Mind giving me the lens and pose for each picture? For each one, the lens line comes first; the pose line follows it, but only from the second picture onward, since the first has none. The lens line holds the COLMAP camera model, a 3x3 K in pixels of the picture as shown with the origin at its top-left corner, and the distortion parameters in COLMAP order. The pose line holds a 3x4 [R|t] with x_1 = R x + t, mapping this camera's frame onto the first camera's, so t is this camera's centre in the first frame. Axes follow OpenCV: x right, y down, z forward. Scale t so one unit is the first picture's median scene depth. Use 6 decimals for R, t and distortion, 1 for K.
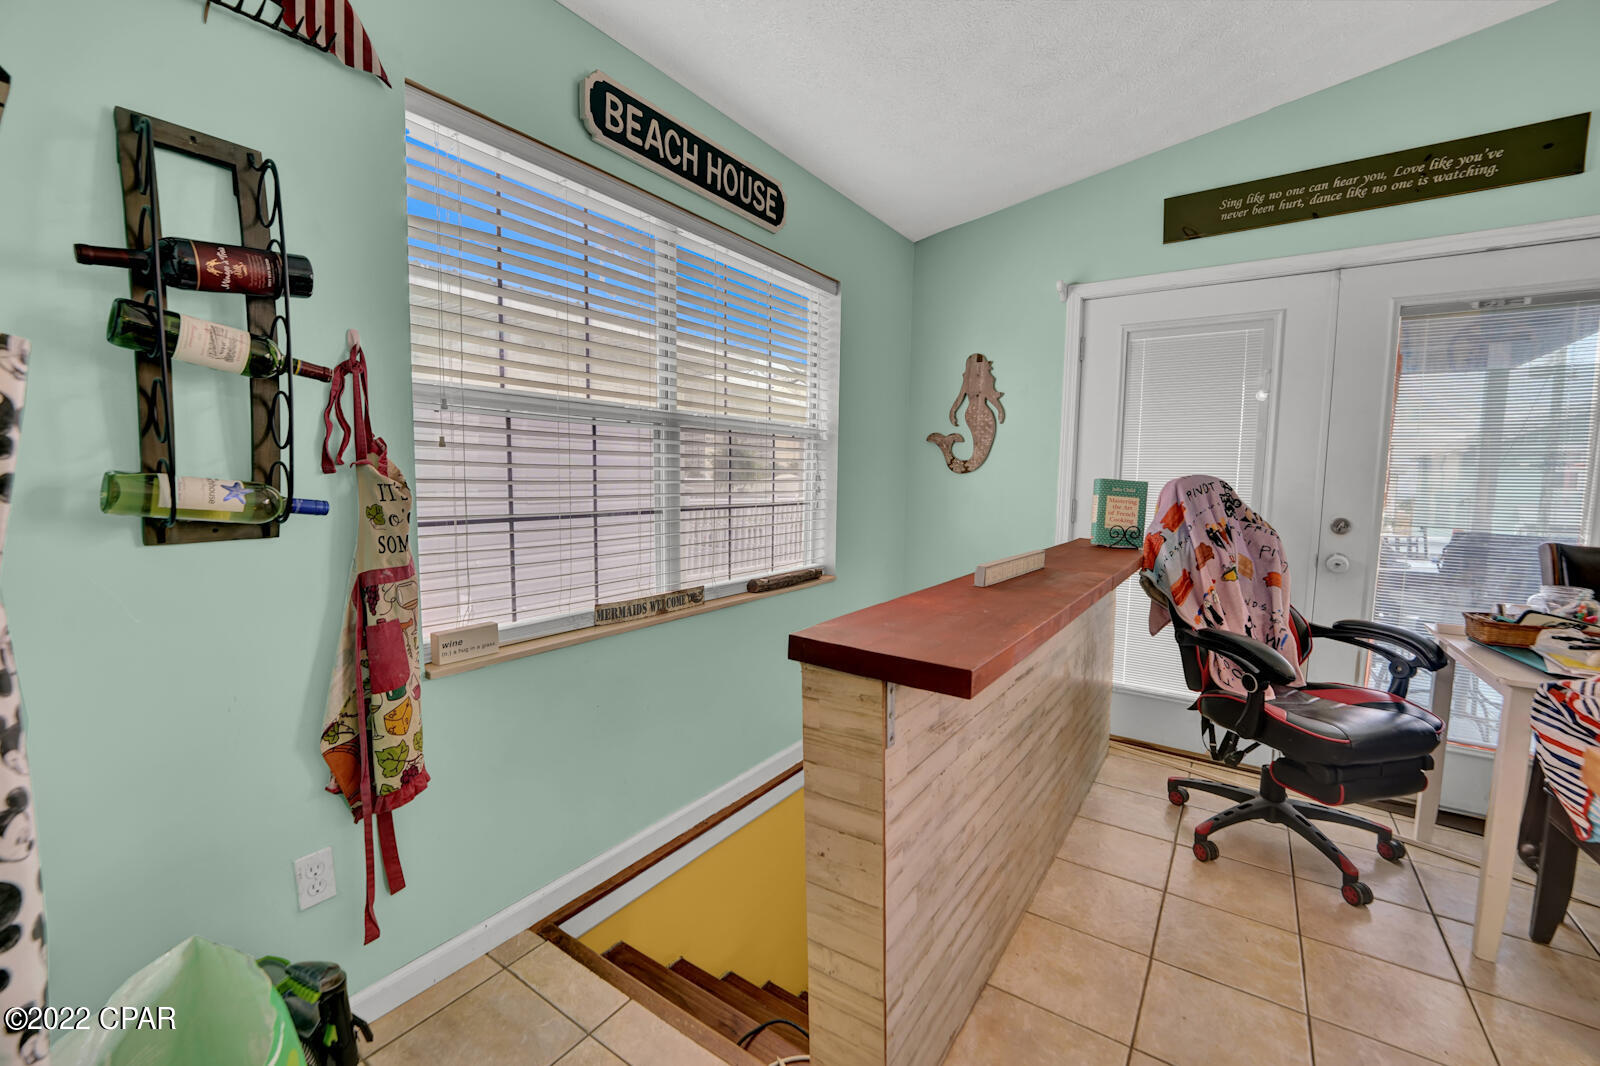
lens RADIAL K [[650.0, 0, 792.2], [0, 650.0, 537.8], [0, 0, 1]] dist [-0.034285, 0.004809]
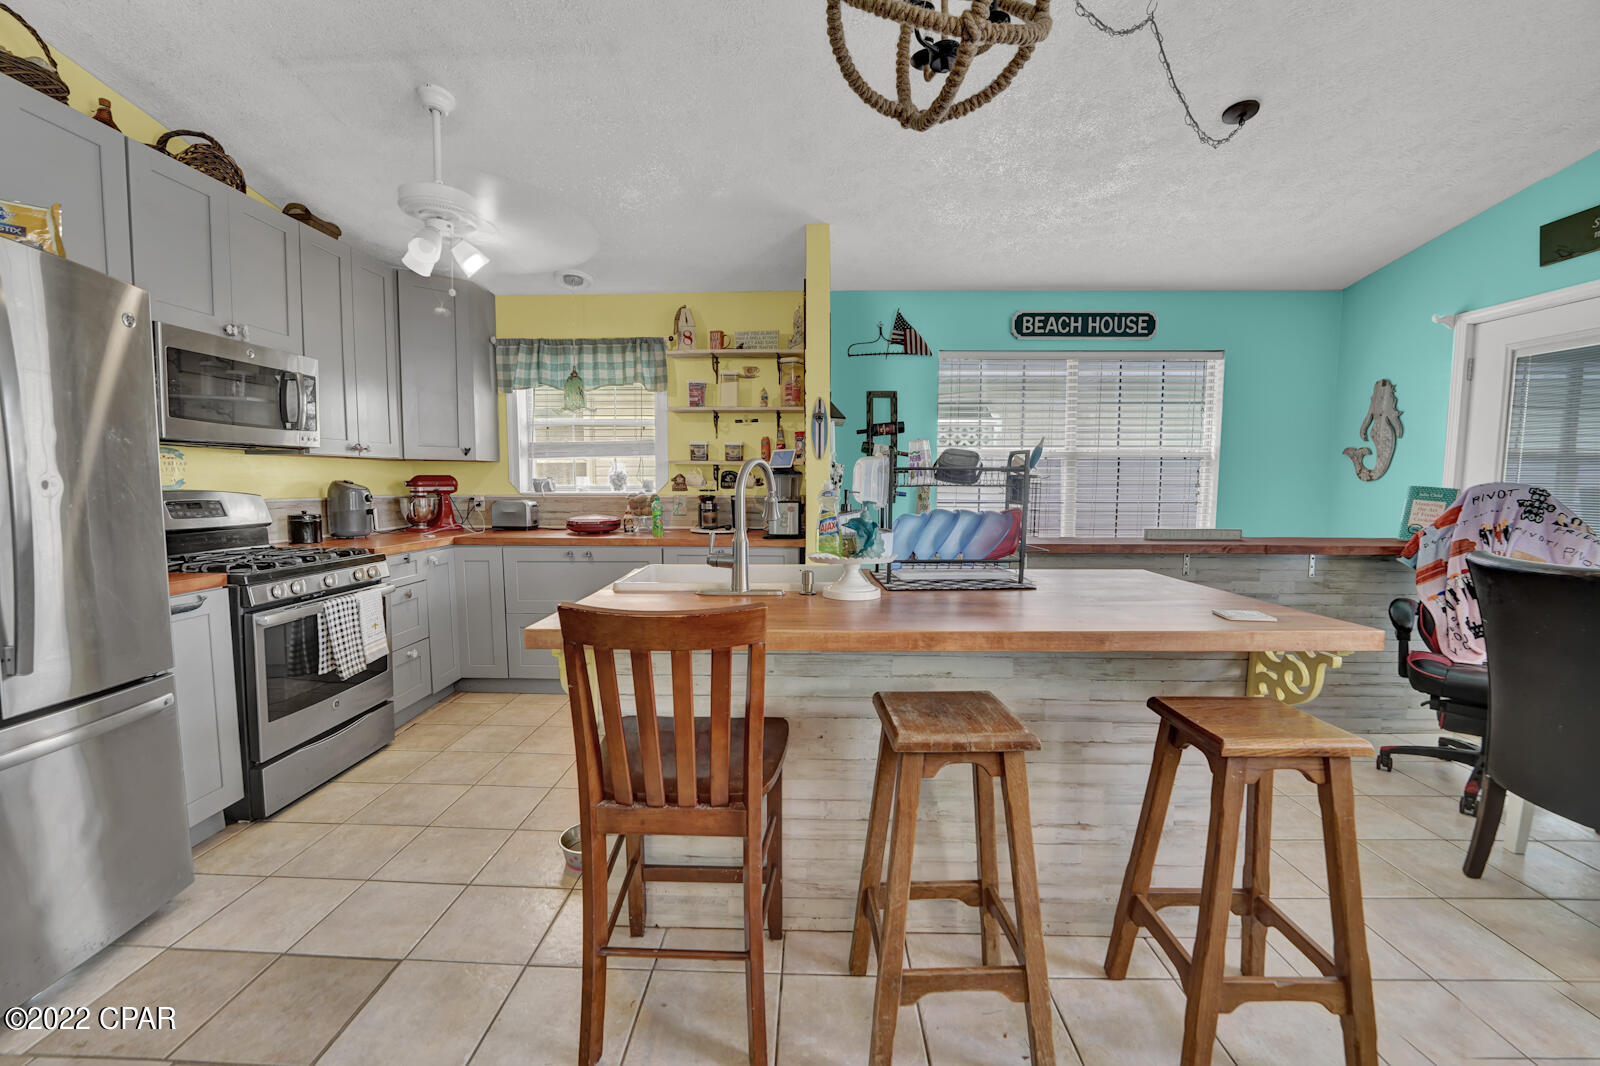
lens RADIAL K [[650.0, 0, 792.2], [0, 650.0, 537.8], [0, 0, 1]] dist [-0.034285, 0.004809]
pose [[0.549930, 0.065631, -0.832628, 1.106204], [-0.073464, 0.996845, 0.030054, 0.075206], [0.831973, 0.044641, 0.553017, -0.842464]]
